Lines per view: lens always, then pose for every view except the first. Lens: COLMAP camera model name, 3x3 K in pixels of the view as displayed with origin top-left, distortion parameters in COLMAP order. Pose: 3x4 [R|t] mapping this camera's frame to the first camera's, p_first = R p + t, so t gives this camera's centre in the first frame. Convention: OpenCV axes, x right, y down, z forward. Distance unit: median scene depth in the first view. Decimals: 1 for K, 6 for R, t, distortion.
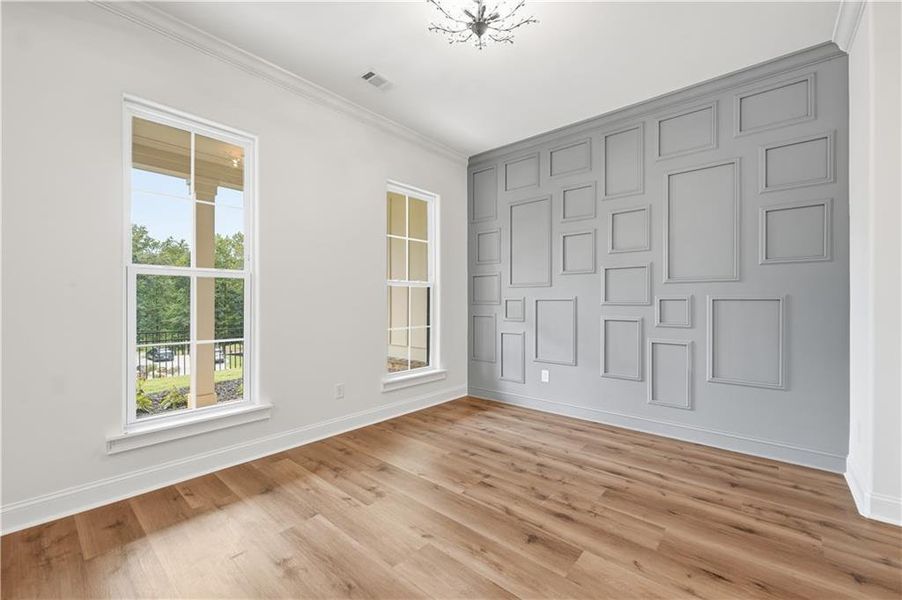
lens RADIAL K [[370.0, 0, 462.1], [0, 370.0, 300.5], [0, 0, 1]] dist [-0.002987, 0.000492]
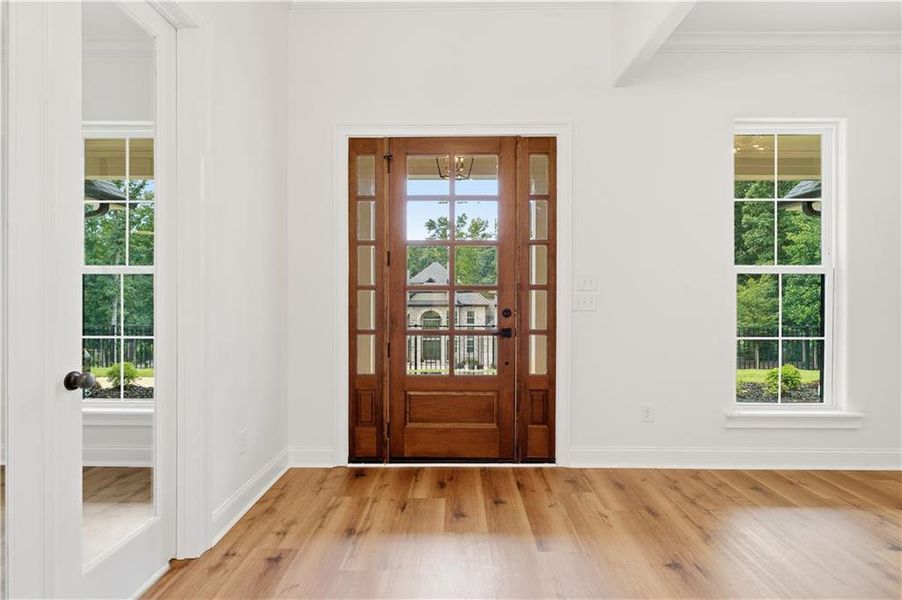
lens RADIAL K [[434.3, 0, 448.2], [0, 434.3, 298.4], [0, 0, 1]] dist [-0.004419, -0.000050]
pose [[0.633286, 0.001445, -0.773916, -0.295147], [0.000625, 0.999997, 0.002378, -0.000451], [0.773917, -0.001990, 0.633284, -0.375072]]
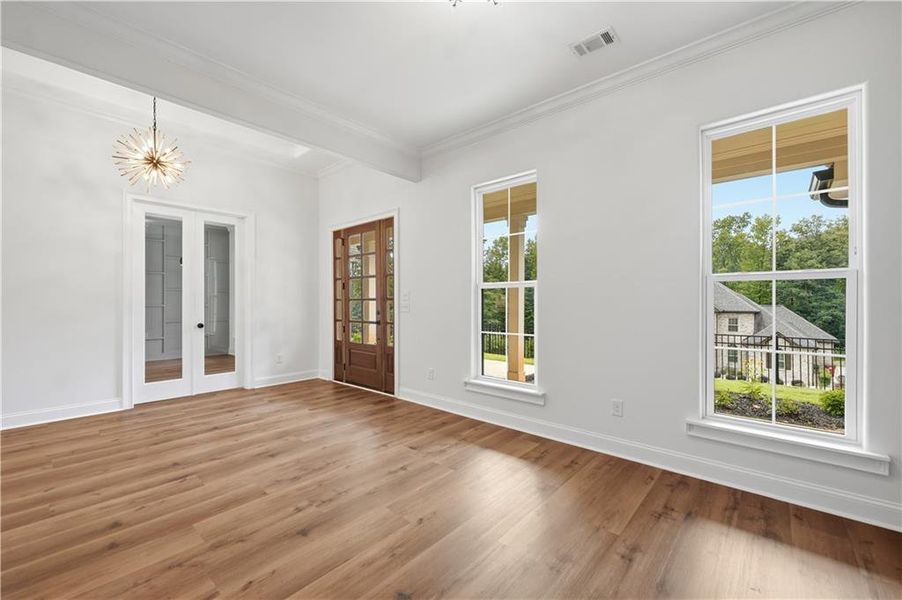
lens RADIAL K [[370.0, 0, 449.7], [0, 370.0, 304.6], [0, 0, 1]] dist [-0.002987, 0.000492]
pose [[-0.025397, 0.002292, -0.999675, 0.568493], [-0.000072, 0.999997, 0.002294, -0.002523], [0.999677, 0.000130, -0.025397, 0.637533]]
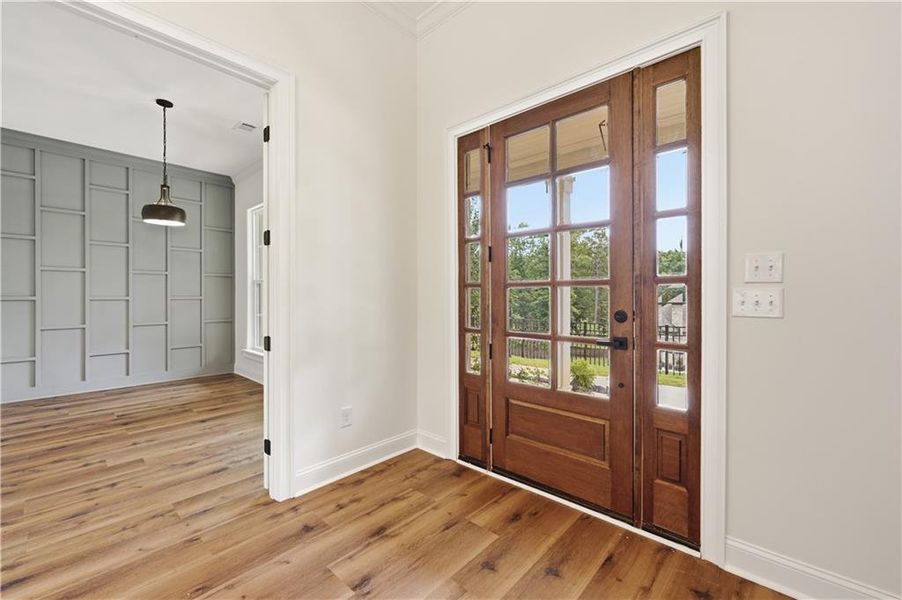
lens RADIAL K [[370.0, 0, 450.6], [0, 370.0, 297.3], [0, 0, 1]] dist [-0.002987, 0.000492]
pose [[-0.036425, 0.002804, -0.999332, -0.346339], [0.001434, 0.999995, 0.002754, 0.001206], [0.999335, -0.001333, -0.036428, 0.062808]]
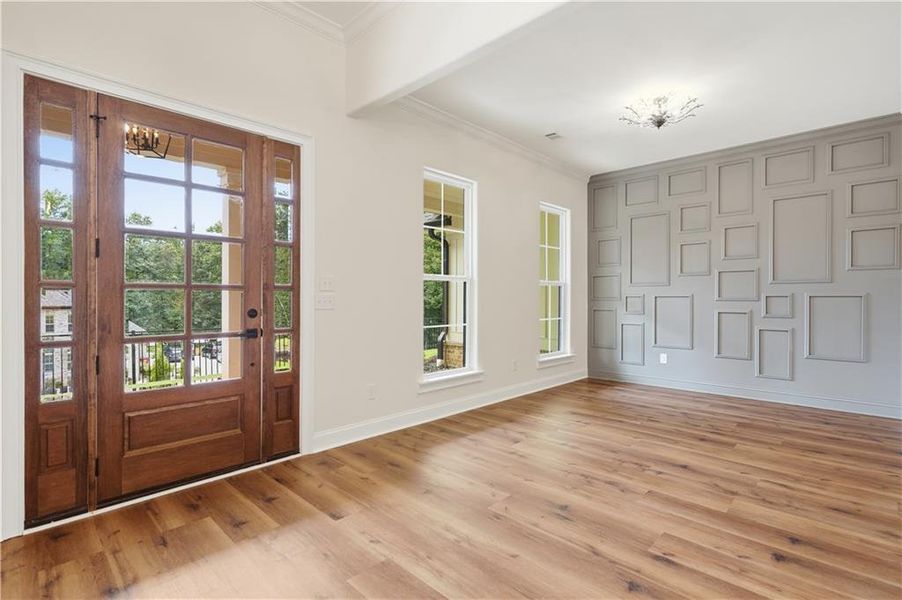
lens RADIAL K [[434.3, 0, 456.1], [0, 434.3, 299.3], [0, 0, 1]] dist [-0.004419, -0.000050]
pose [[0.998263, -0.000154, -0.058911, -0.453996], [0.000511, 0.999982, 0.006051, -0.001290], [0.058909, -0.006070, 0.998245, -0.572416]]
